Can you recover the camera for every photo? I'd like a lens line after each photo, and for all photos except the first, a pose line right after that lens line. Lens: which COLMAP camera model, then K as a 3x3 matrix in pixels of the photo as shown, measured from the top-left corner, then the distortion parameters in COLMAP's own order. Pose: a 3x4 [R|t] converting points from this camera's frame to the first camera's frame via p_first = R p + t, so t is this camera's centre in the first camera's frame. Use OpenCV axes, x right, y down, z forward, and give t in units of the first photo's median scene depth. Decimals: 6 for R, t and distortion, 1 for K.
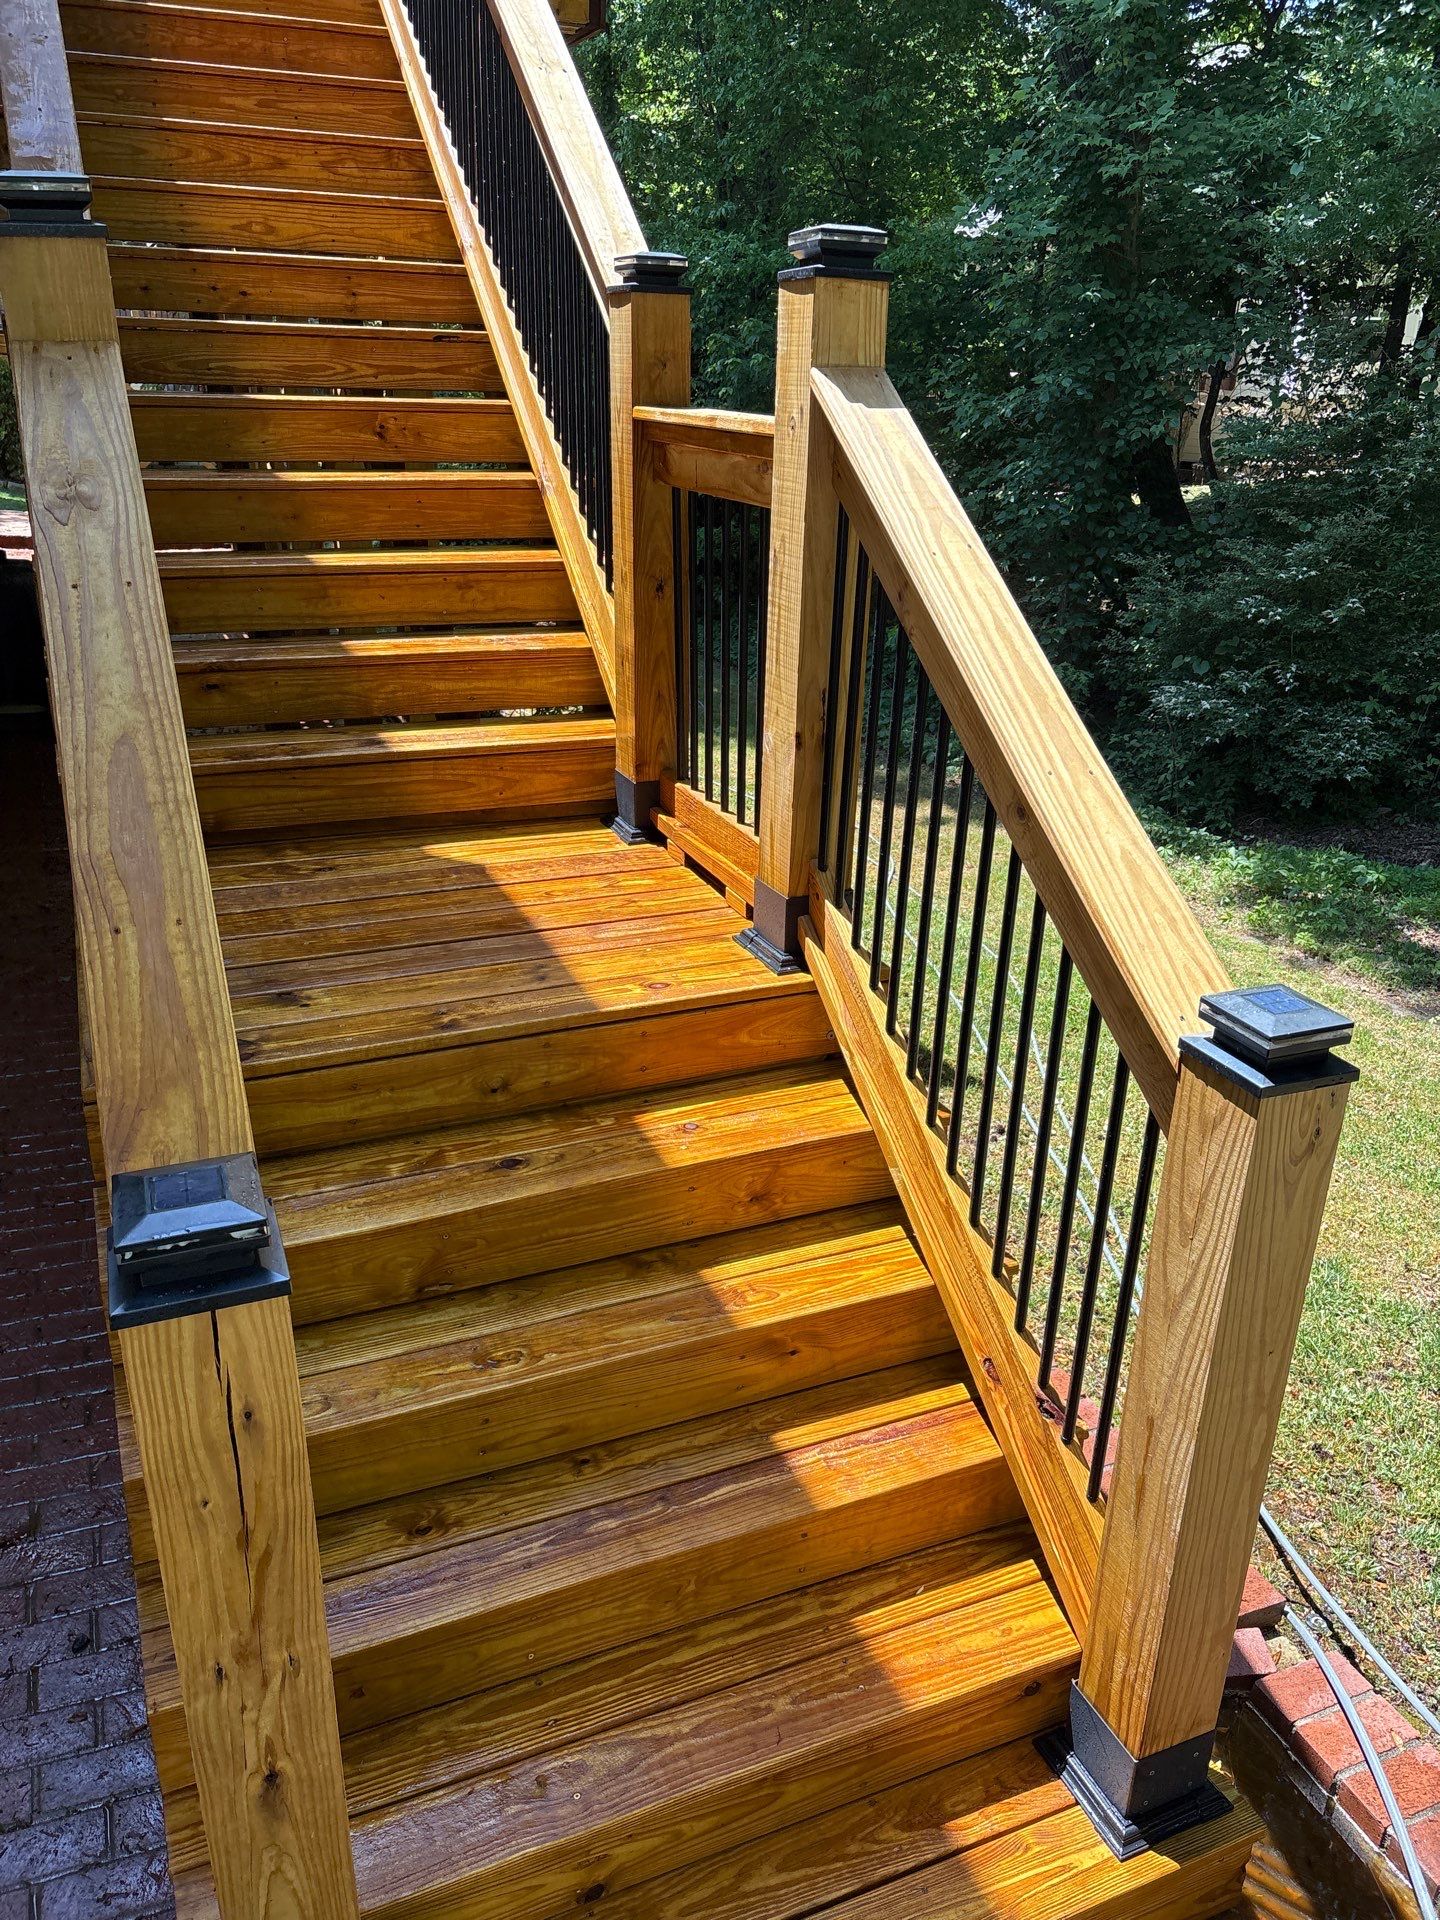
lens RADIAL K [[1440.3, 0, 720.0], [0, 1440.3, 960.0], [0, 0, 1]] dist [0.046914, -0.047328]
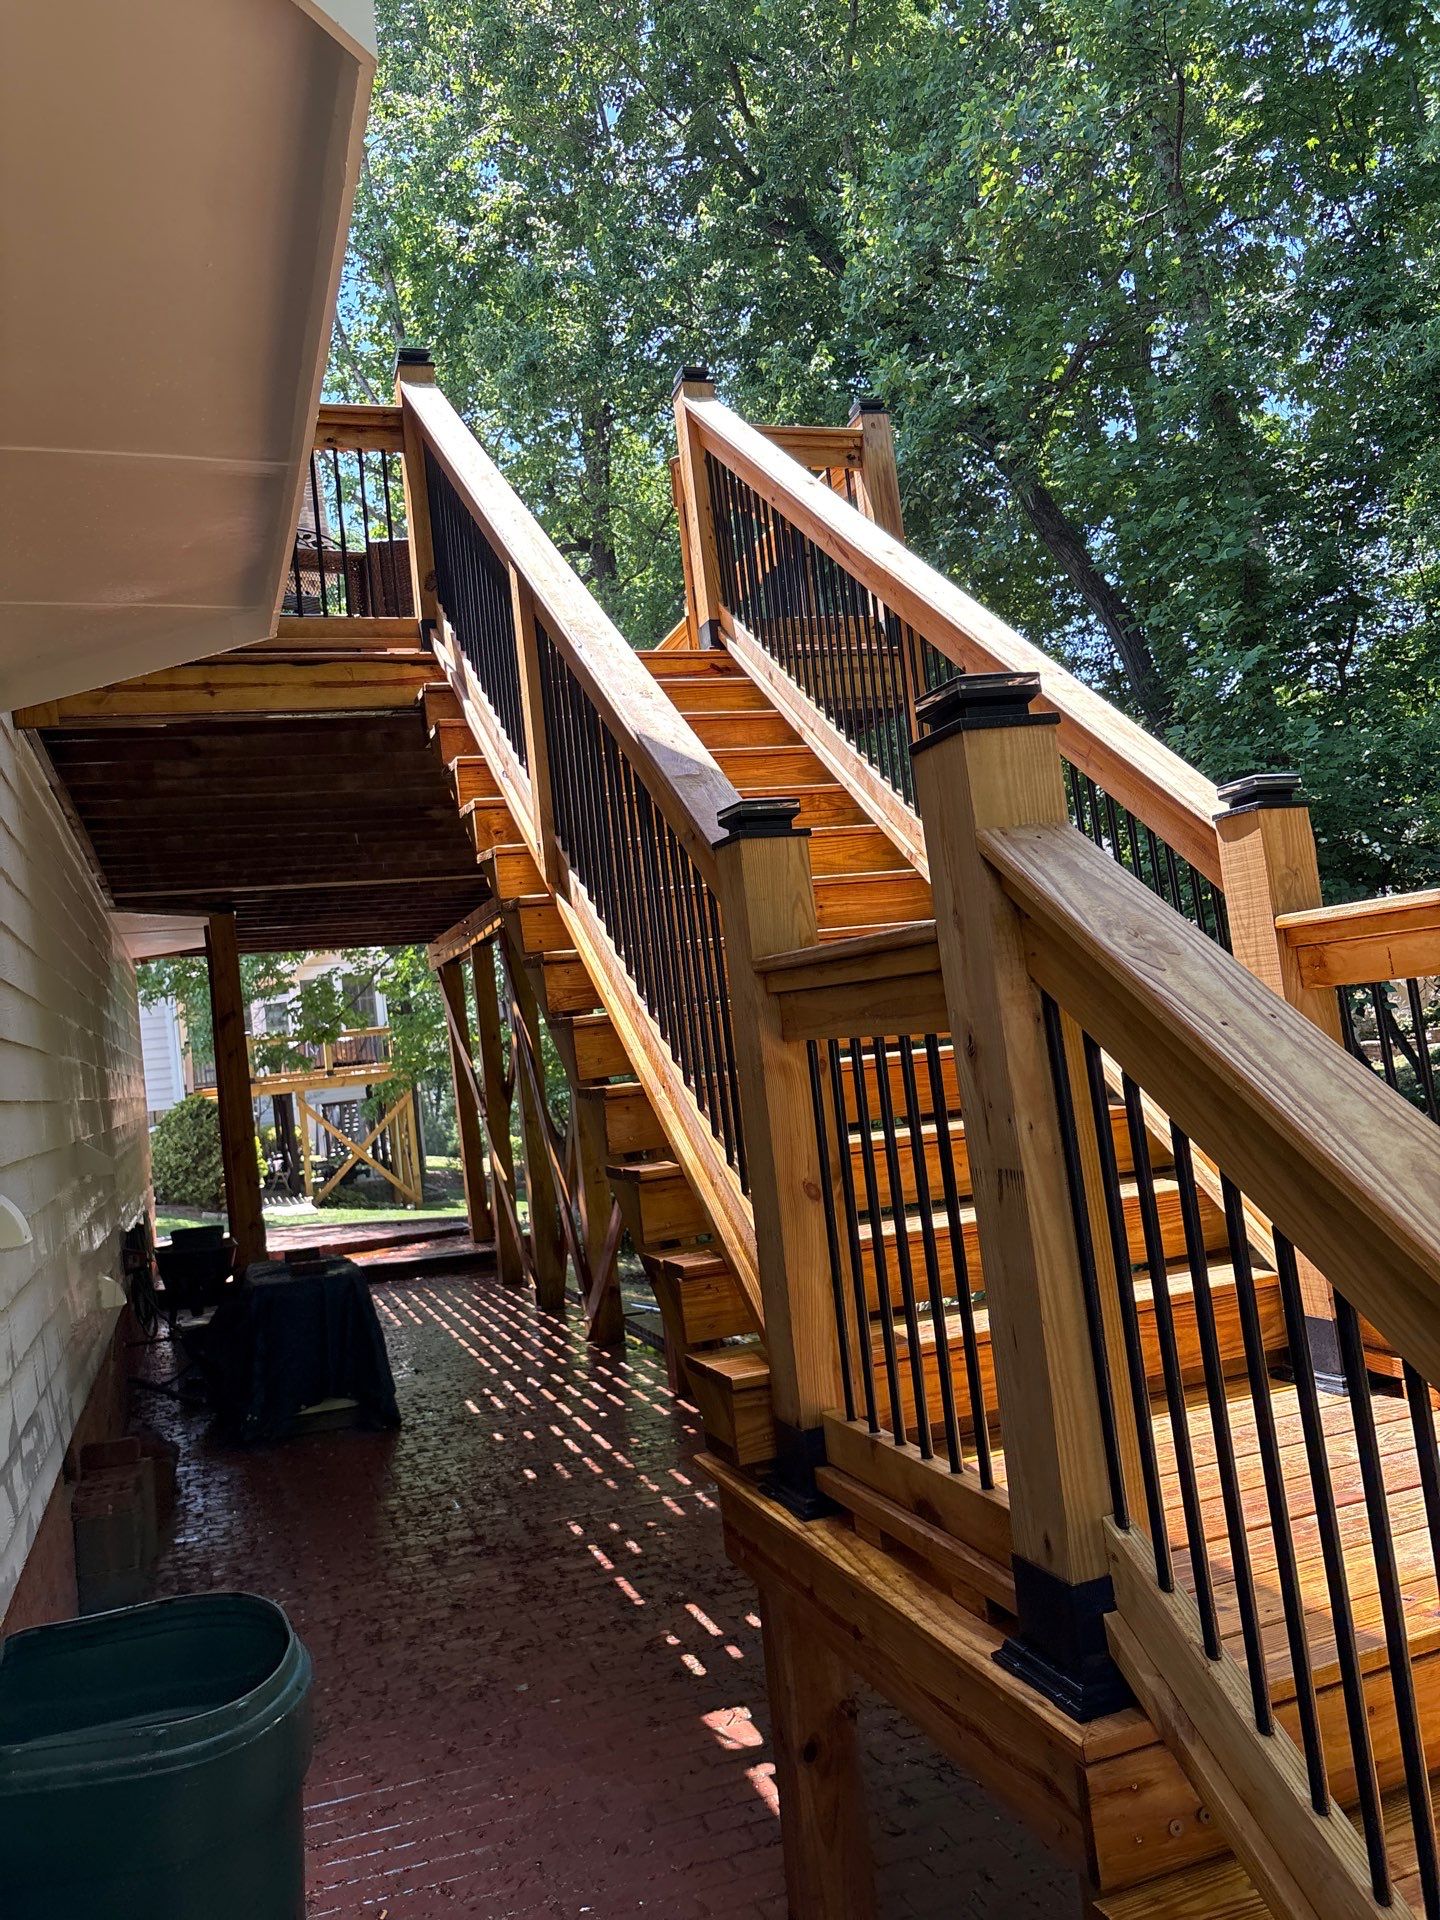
lens RADIAL K [[1445.2, 0, 725.3], [0, 1445.2, 923.2], [0, 0, 1]] dist [0.030595, -0.068884]
pose [[0.988423, -0.144886, -0.045039, -0.531440], [0.108905, 0.884172, -0.454290, 0.030210], [0.105642, 0.444126, 0.889715, 0.145779]]
